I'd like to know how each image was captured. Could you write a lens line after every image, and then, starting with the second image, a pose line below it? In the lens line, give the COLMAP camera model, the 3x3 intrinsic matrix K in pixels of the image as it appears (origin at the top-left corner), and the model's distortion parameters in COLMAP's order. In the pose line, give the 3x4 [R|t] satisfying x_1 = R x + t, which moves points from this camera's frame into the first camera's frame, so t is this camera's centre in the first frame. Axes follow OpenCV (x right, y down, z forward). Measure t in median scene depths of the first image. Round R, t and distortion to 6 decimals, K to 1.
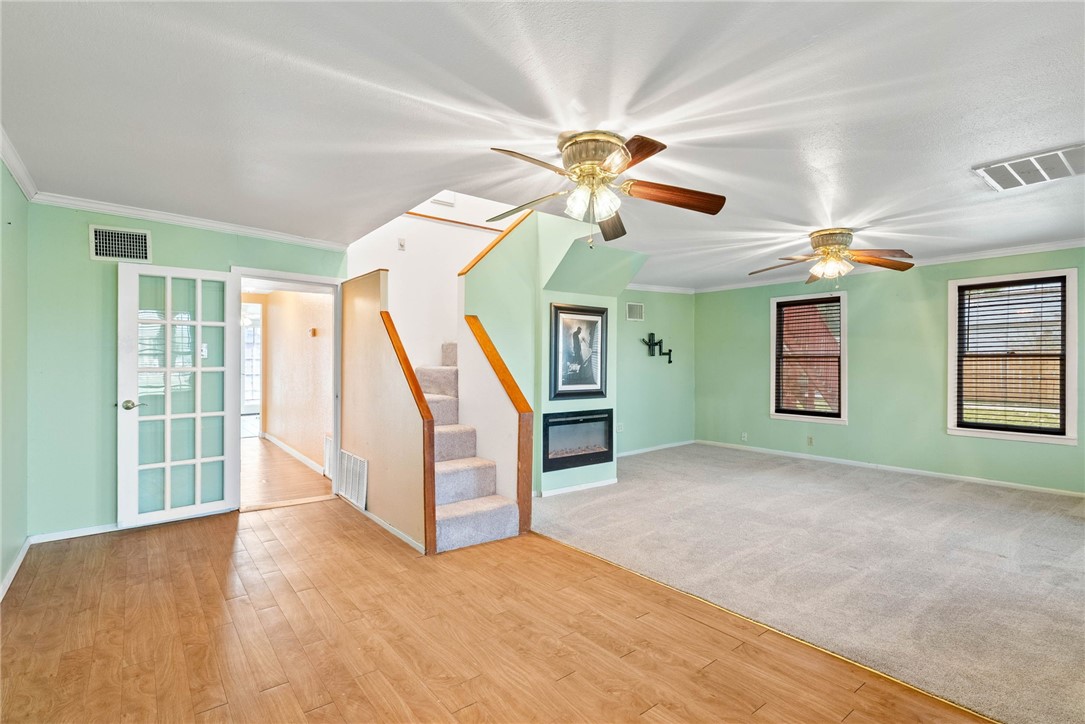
lens RADIAL K [[527.2, 0, 542.5], [0, 527.2, 362.0], [0, 0, 1]] dist [-0.003332, 0.000136]
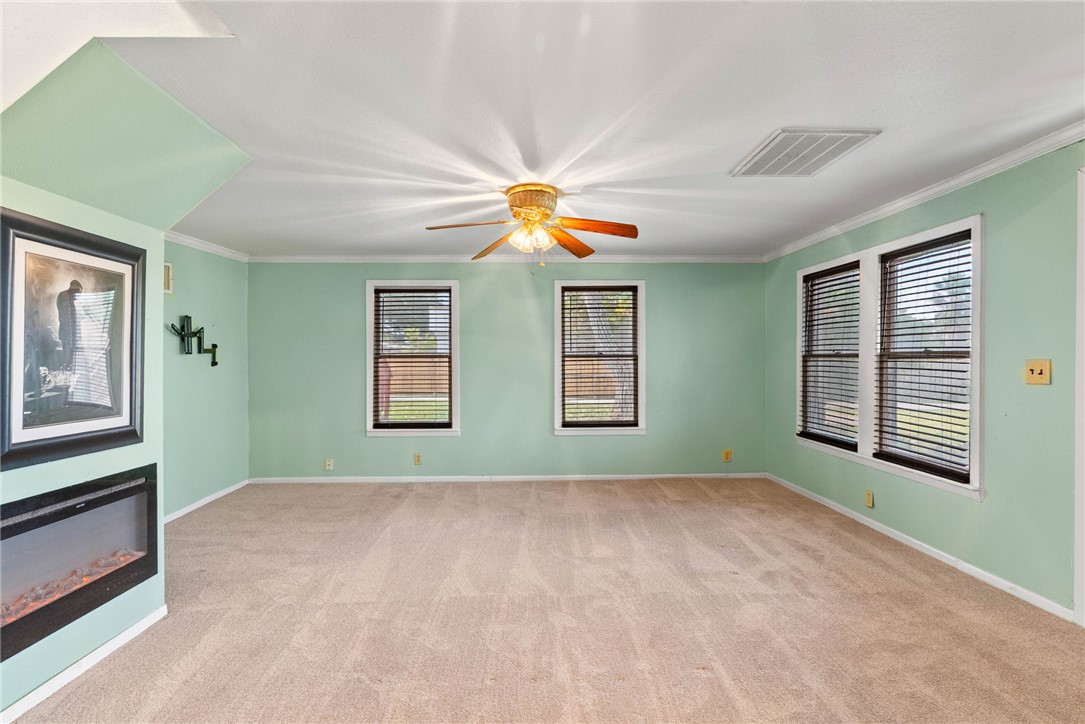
lens RADIAL K [[527.2, 0, 542.5], [0, 527.2, 362.0], [0, 0, 1]] dist [-0.003332, 0.000136]
pose [[0.596659, -0.004104, 0.802485, -0.040948], [0.004549, 0.999988, 0.001732, -0.002396], [-0.802482, 0.002617, 0.596670, 0.449882]]
